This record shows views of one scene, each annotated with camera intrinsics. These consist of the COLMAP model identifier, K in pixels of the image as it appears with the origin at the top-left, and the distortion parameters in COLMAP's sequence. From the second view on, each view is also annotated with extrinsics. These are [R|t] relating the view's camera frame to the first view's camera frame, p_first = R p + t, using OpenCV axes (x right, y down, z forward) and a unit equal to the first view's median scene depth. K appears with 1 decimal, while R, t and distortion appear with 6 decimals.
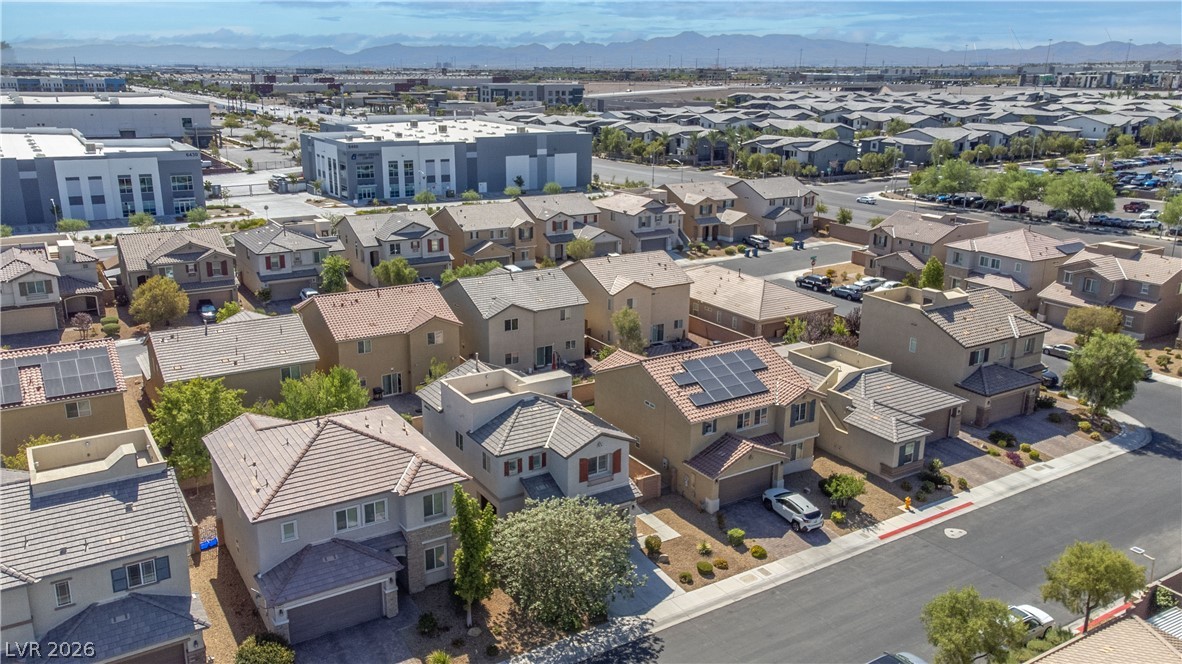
lens RADIAL K [[927.6, 0, 591.0], [0, 927.6, 332.0], [0, 0, 1]] dist [0.035870, 0.003422]
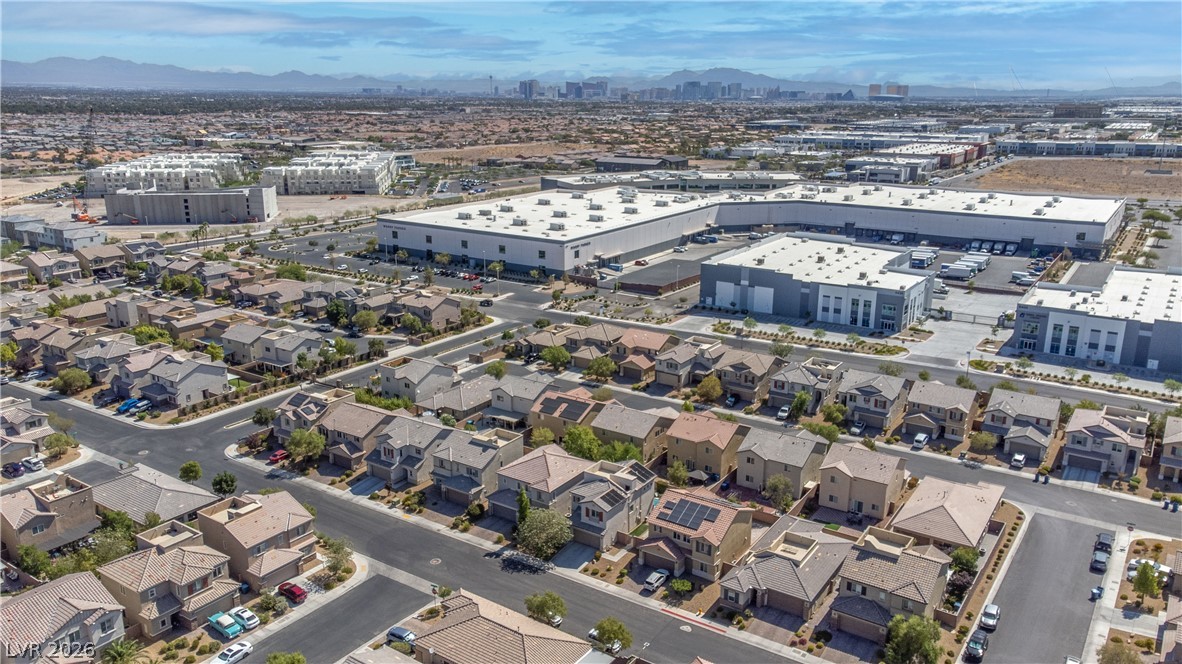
lens RADIAL K [[896.2, 0, 591.0], [0, 896.2, 332.0], [0, 0, 1]] dist [0.042757, 0.007904]
pose [[0.405581, 0.237327, -0.882712, 1.001906], [-0.254721, 0.956796, 0.140209, -0.325646], [0.877851, 0.167979, 0.448510, -0.070578]]
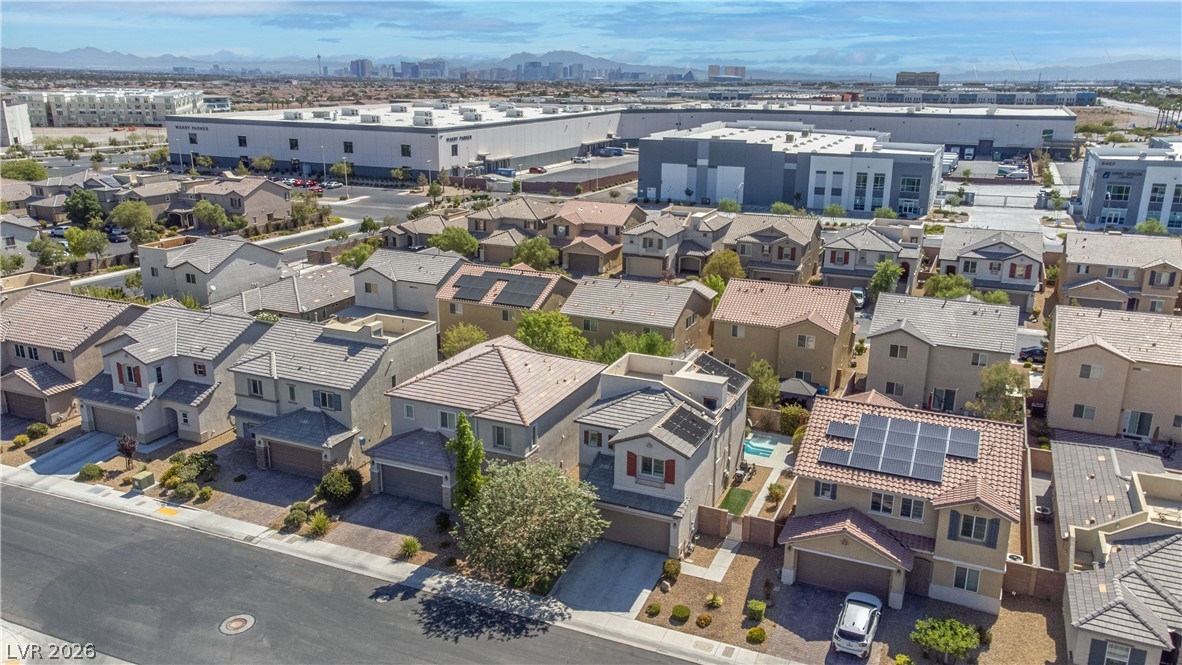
lens RADIAL K [[911.4, 0, 591.0], [0, 911.4, 332.5], [0, 0, 1]] dist [0.001997, 0.090176]
pose [[0.555775, 0.226605, -0.799853, 0.359241], [-0.235247, 0.965677, 0.110124, -0.042082], [0.797354, 0.126959, 0.590007, 0.189795]]
